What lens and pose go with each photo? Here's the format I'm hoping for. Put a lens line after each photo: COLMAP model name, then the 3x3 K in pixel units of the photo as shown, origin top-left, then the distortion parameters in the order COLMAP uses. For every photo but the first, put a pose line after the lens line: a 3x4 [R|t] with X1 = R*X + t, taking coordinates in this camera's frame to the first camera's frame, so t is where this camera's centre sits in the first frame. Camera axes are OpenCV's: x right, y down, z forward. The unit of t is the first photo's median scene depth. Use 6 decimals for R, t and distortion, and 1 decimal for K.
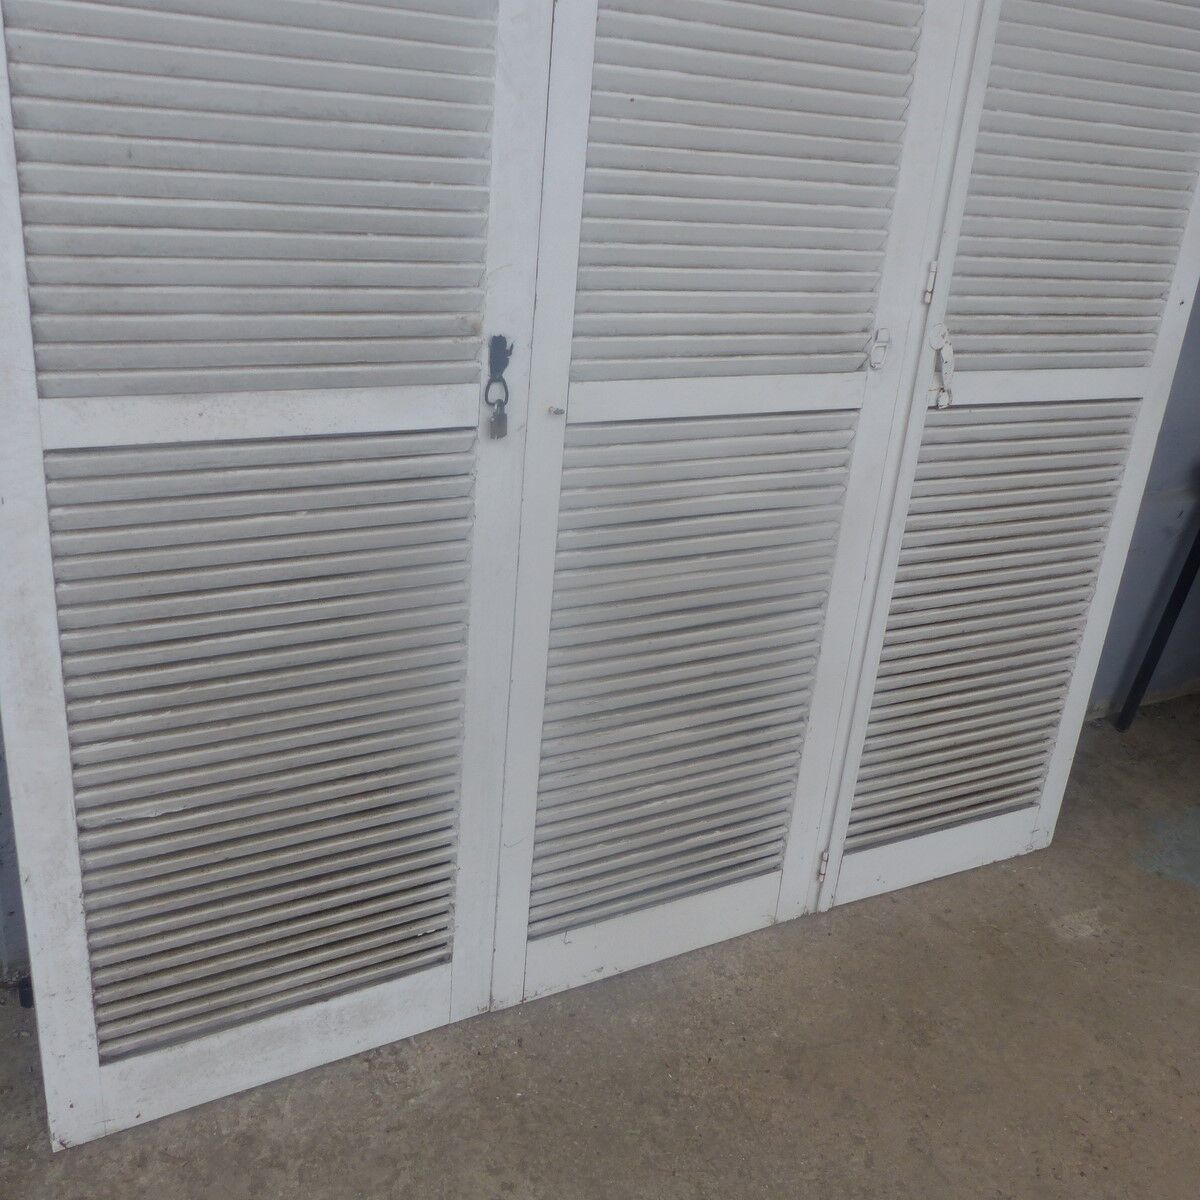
lens RADIAL K [[1216.6, 0, 587.7], [0, 1216.6, 599.7], [0, 0, 1]] dist [-0.023133, 0.021281]
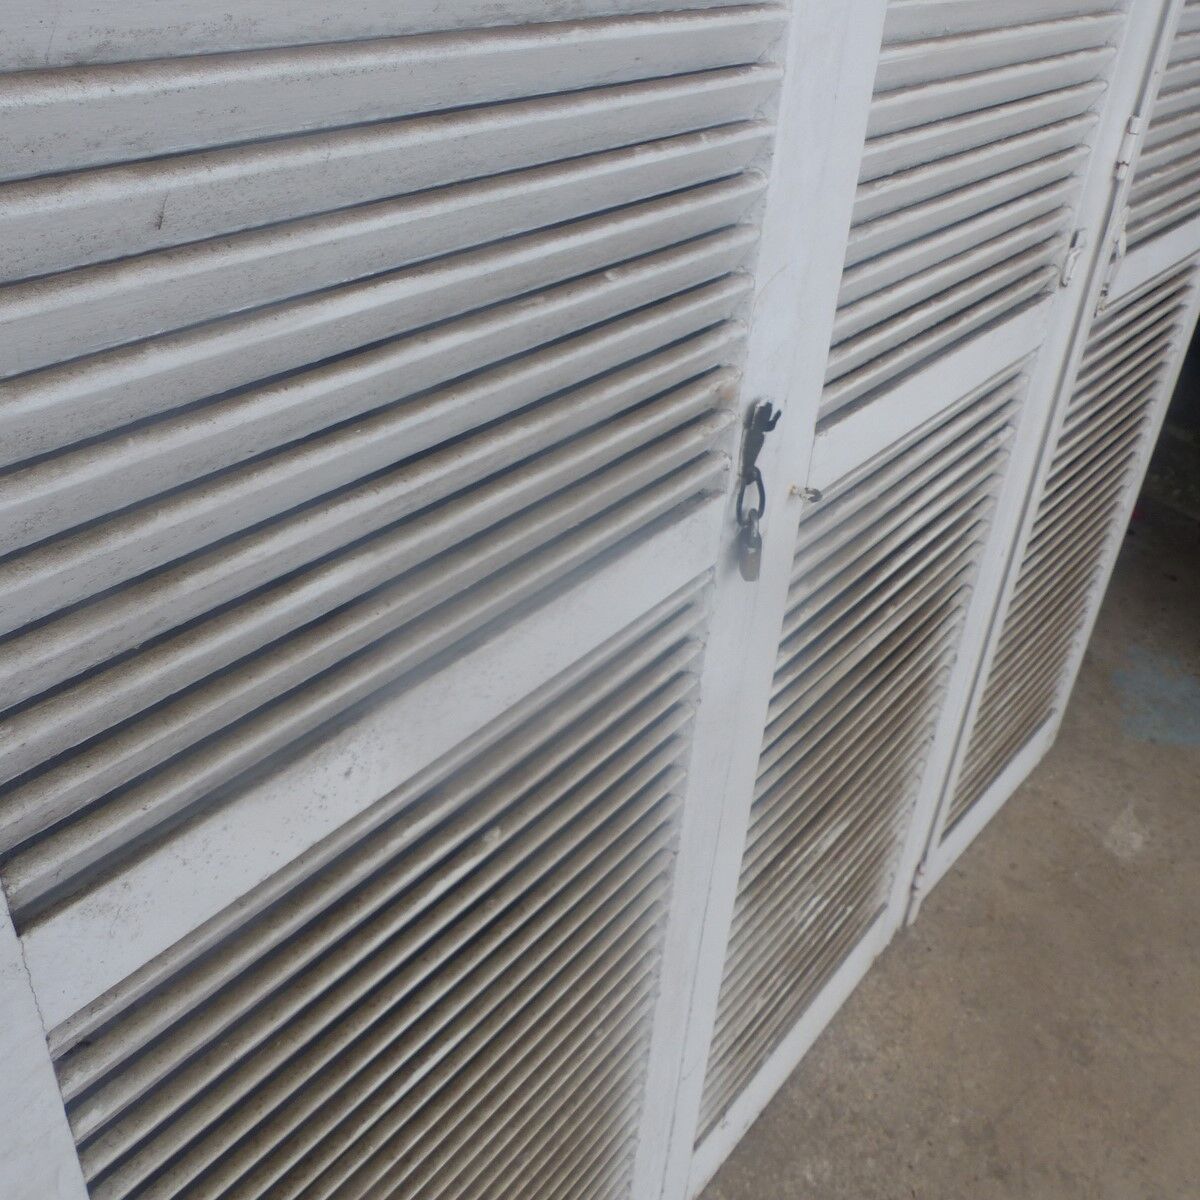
lens RADIAL K [[1216.6, 0, 587.7], [0, 1216.6, 599.7], [0, 0, 1]] dist [-0.023133, 0.021281]
pose [[0.919282, -0.230083, 0.319347, -0.291213], [0.160253, 0.959848, 0.230241, -0.235958], [-0.359499, -0.160480, 0.919242, 0.463011]]
